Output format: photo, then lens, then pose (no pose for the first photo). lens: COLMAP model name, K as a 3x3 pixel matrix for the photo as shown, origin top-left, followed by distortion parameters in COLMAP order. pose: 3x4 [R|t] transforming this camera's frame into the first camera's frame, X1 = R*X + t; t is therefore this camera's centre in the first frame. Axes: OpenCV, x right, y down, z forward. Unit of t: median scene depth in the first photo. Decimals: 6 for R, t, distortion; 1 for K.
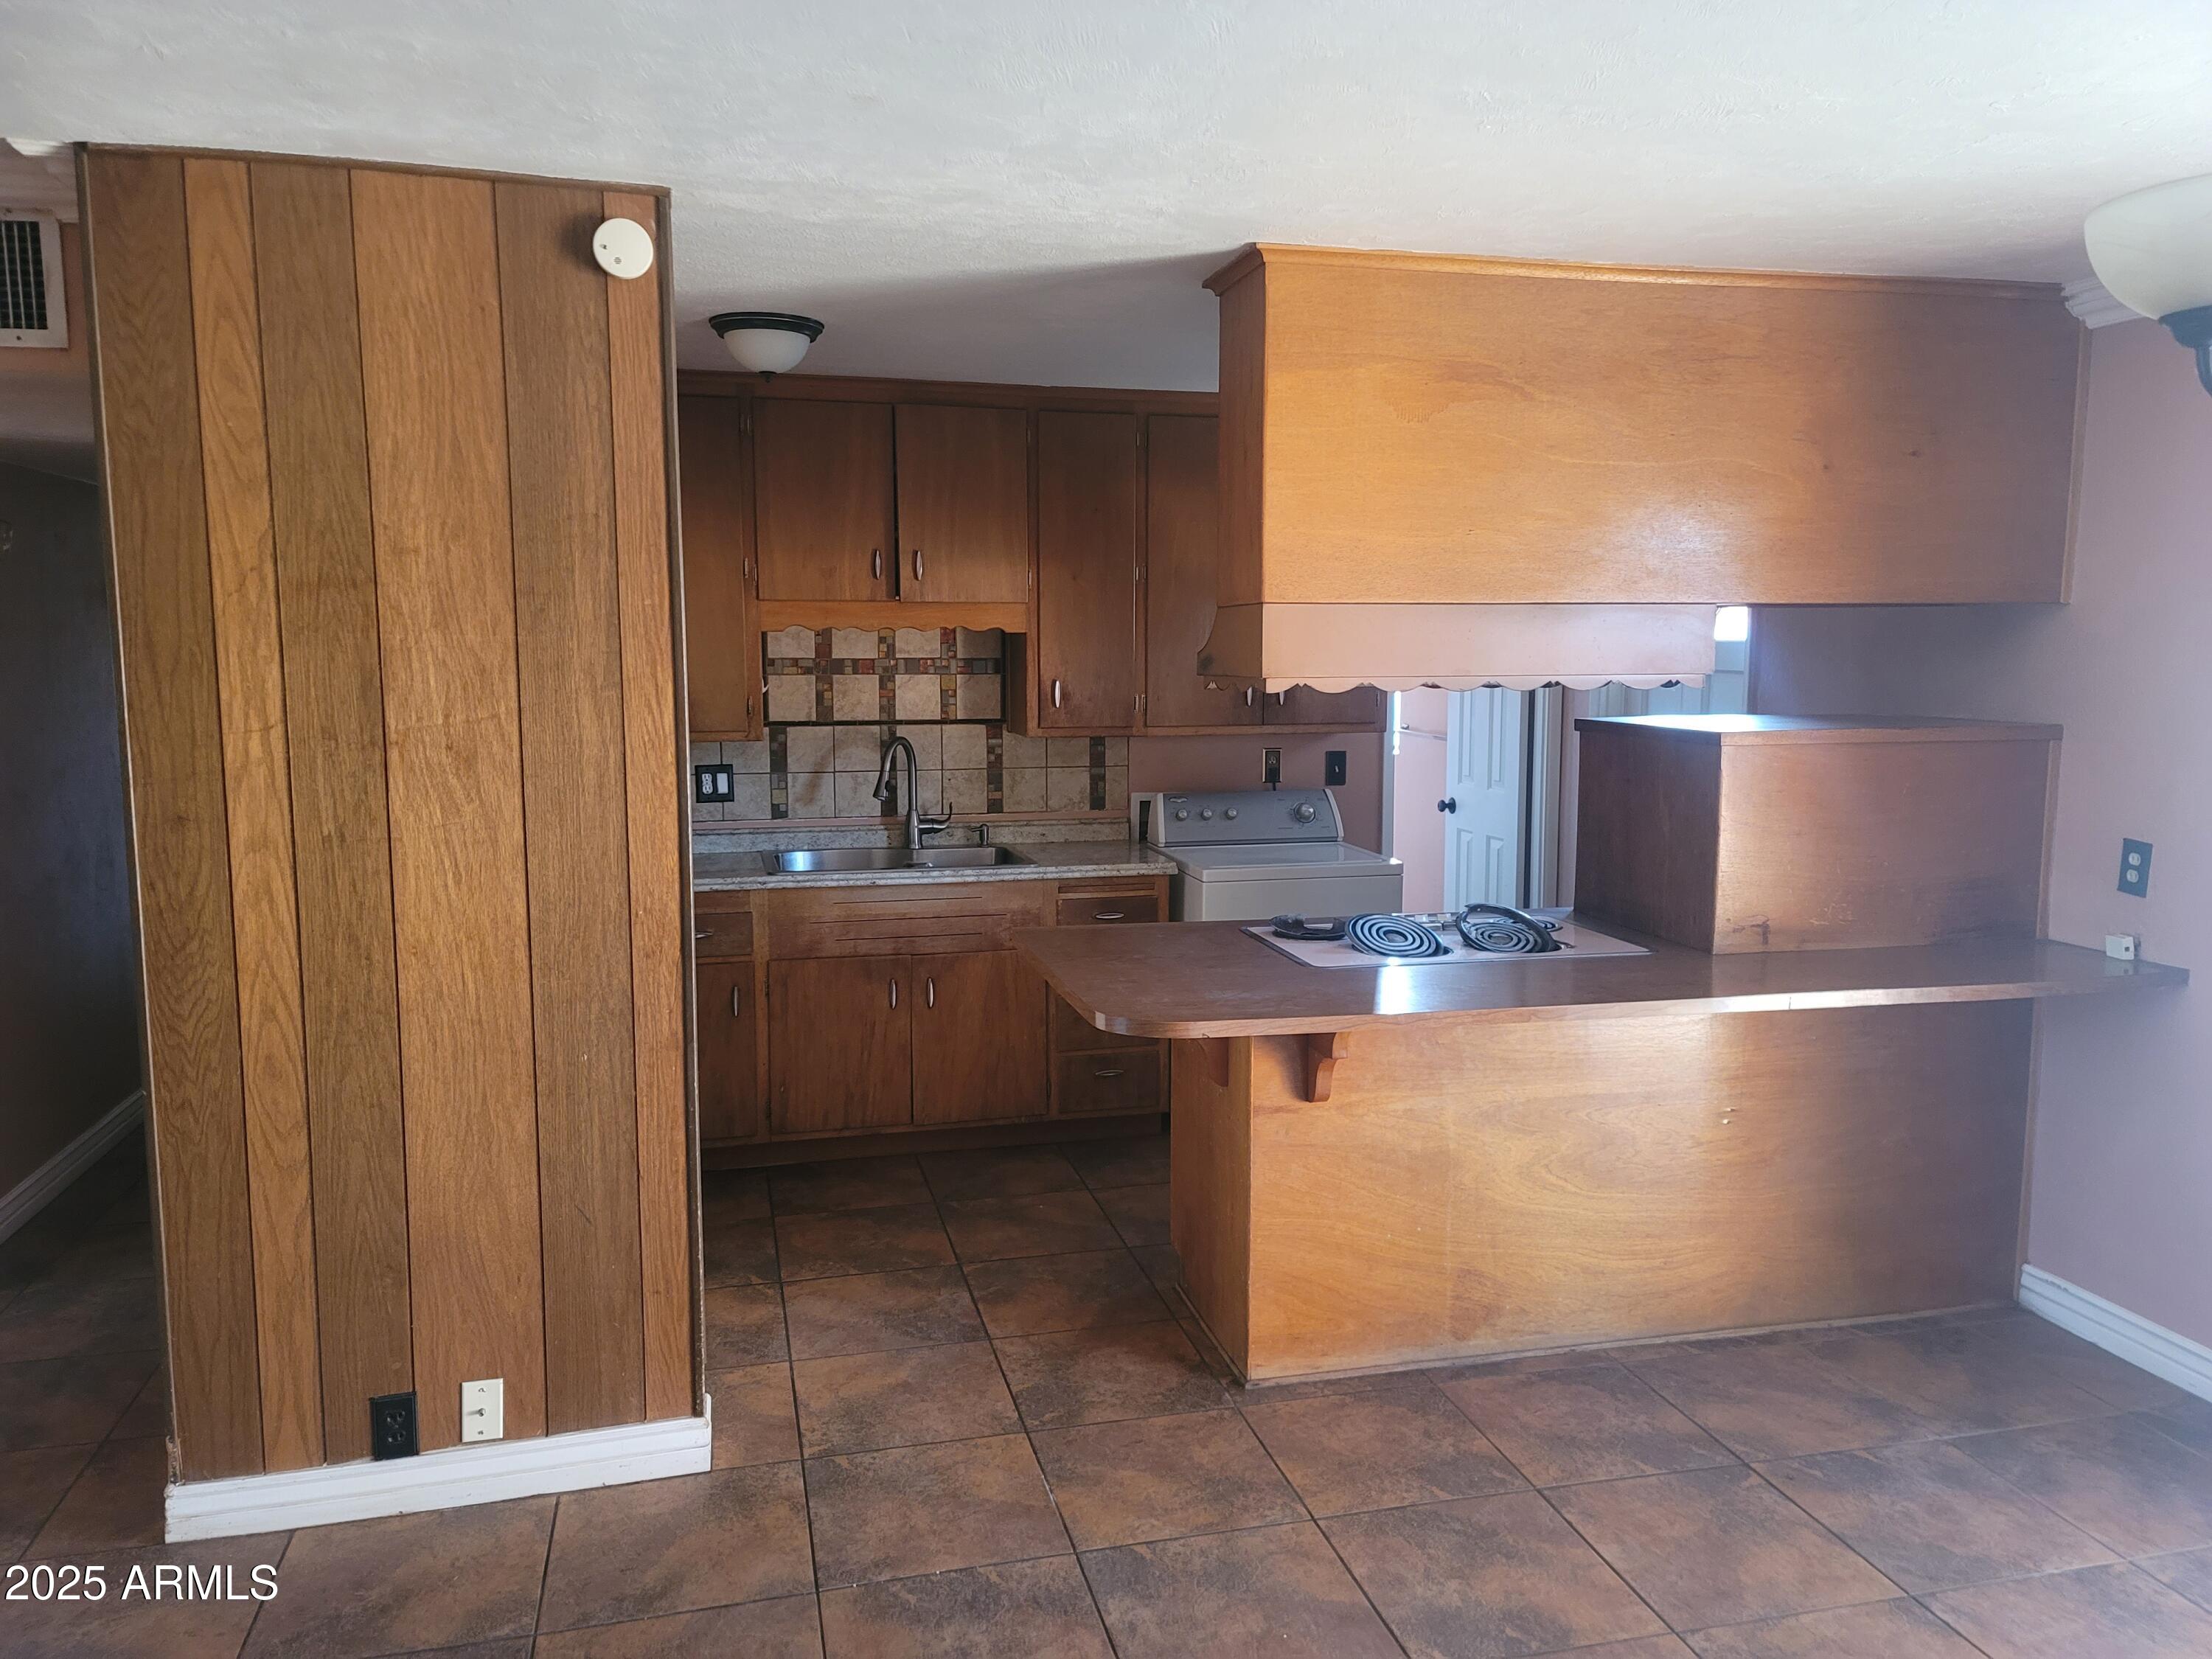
lens RADIAL K [[1610.8, 0, 1099.1], [0, 1610.8, 842.4], [0, 0, 1]] dist [0.074097, -0.052510]
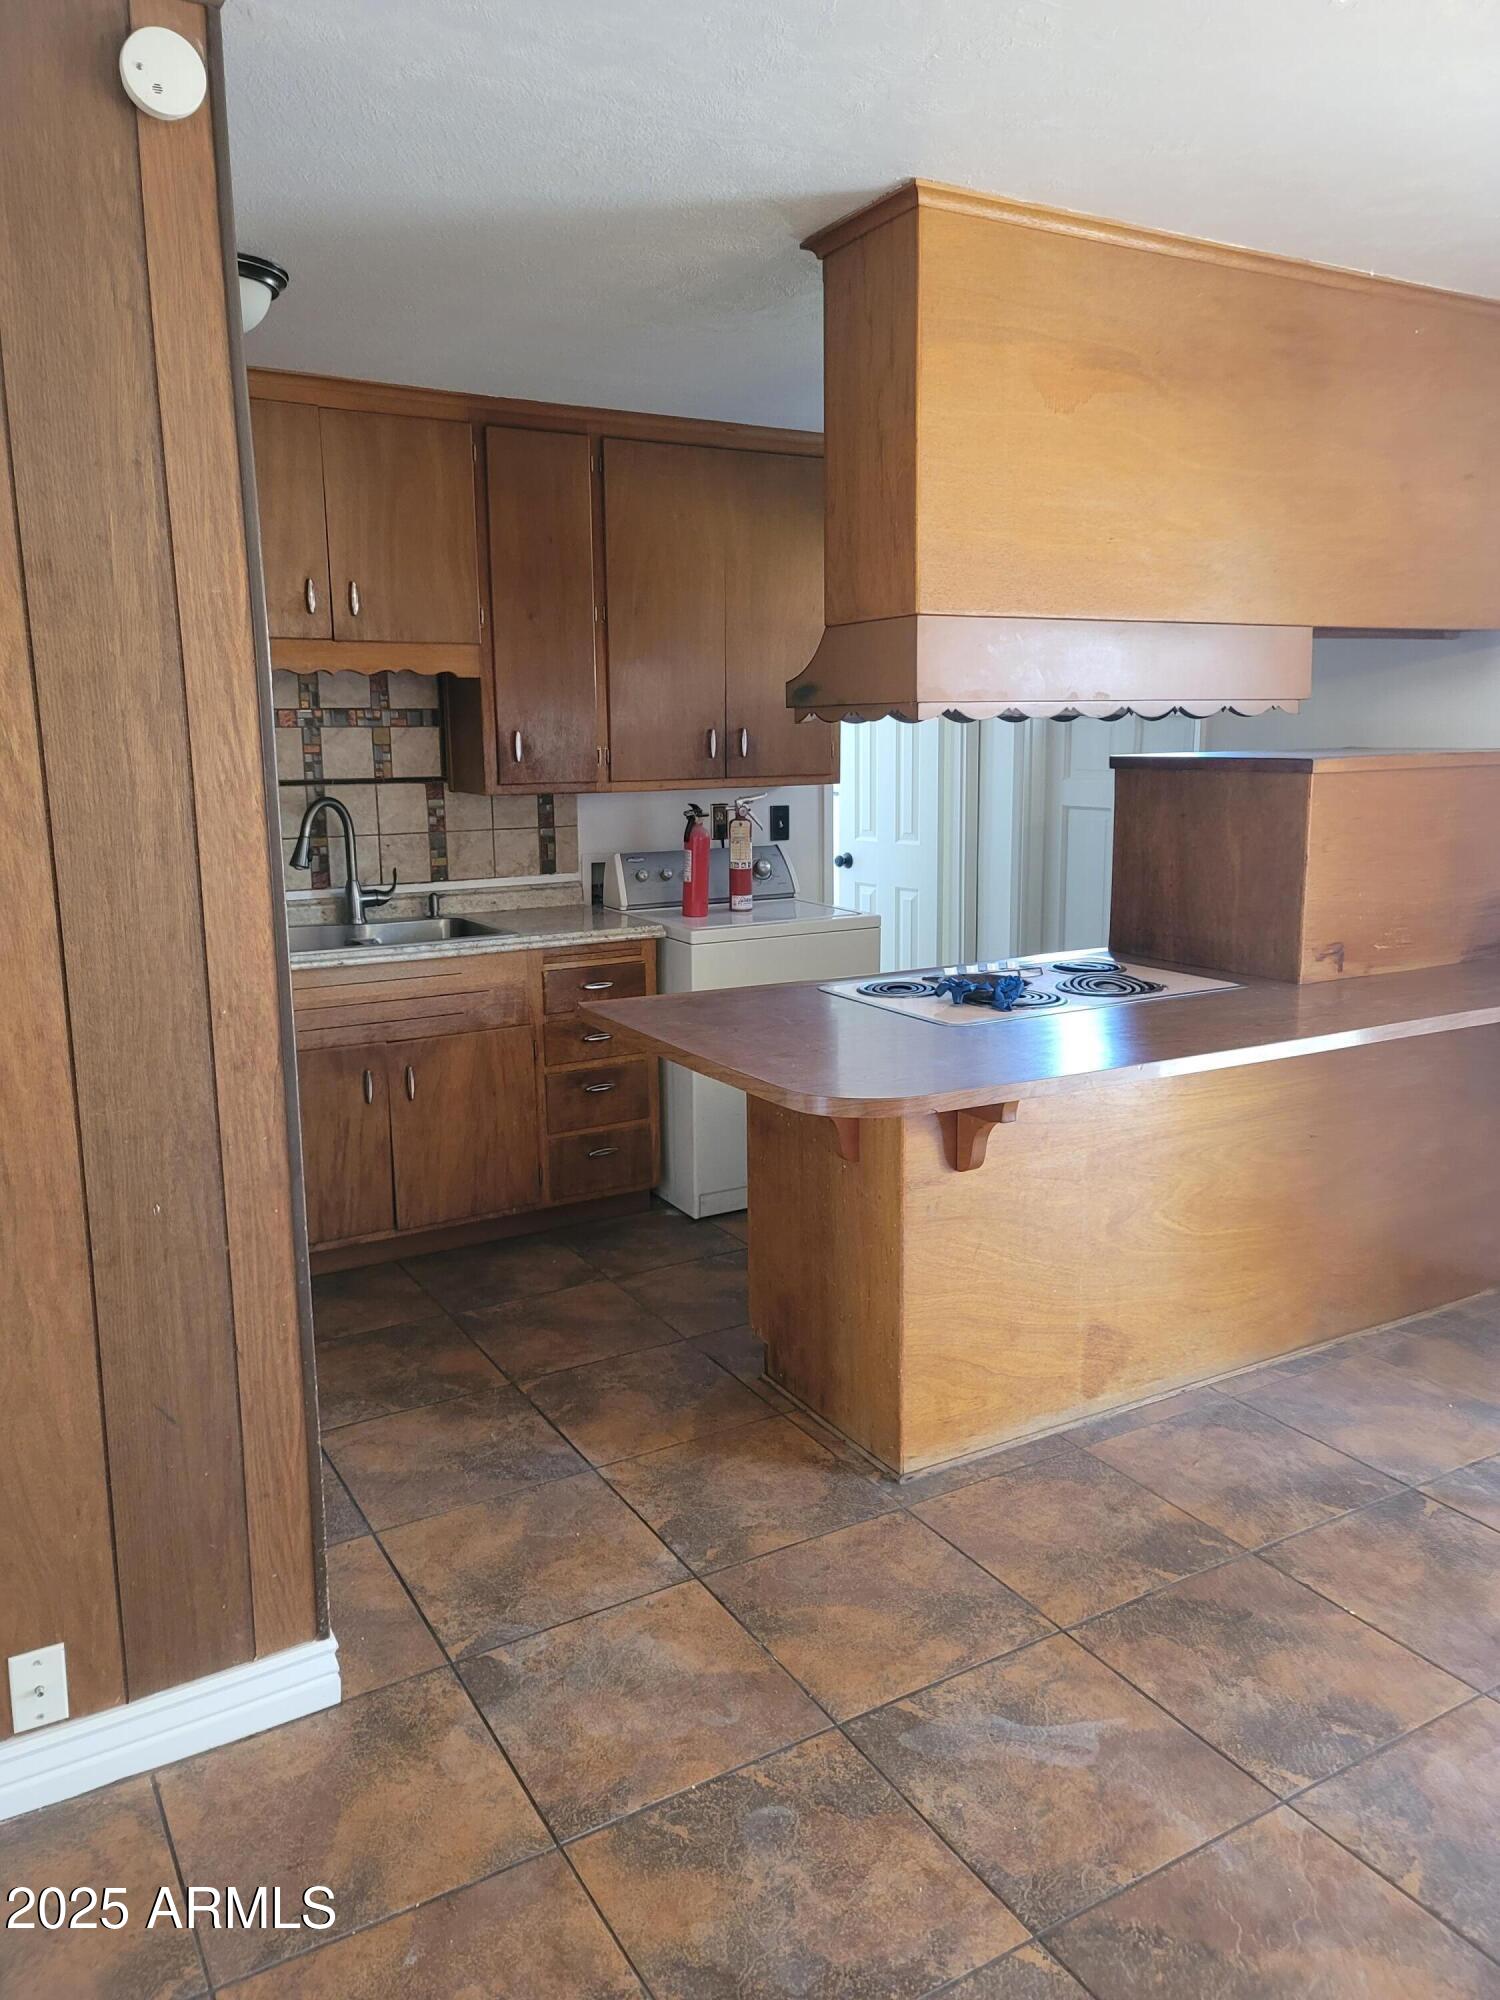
lens RADIAL K [[1456.4, 0, 759.3], [0, 1456.4, 994.5], [0, 0, 1]] dist [0.074097, -0.052510]
pose [[0.958004, -0.060942, 0.280205, -0.216536], [0.045021, 0.997003, 0.062914, 0.003185], [-0.283199, -0.047657, 0.957876, 0.253263]]
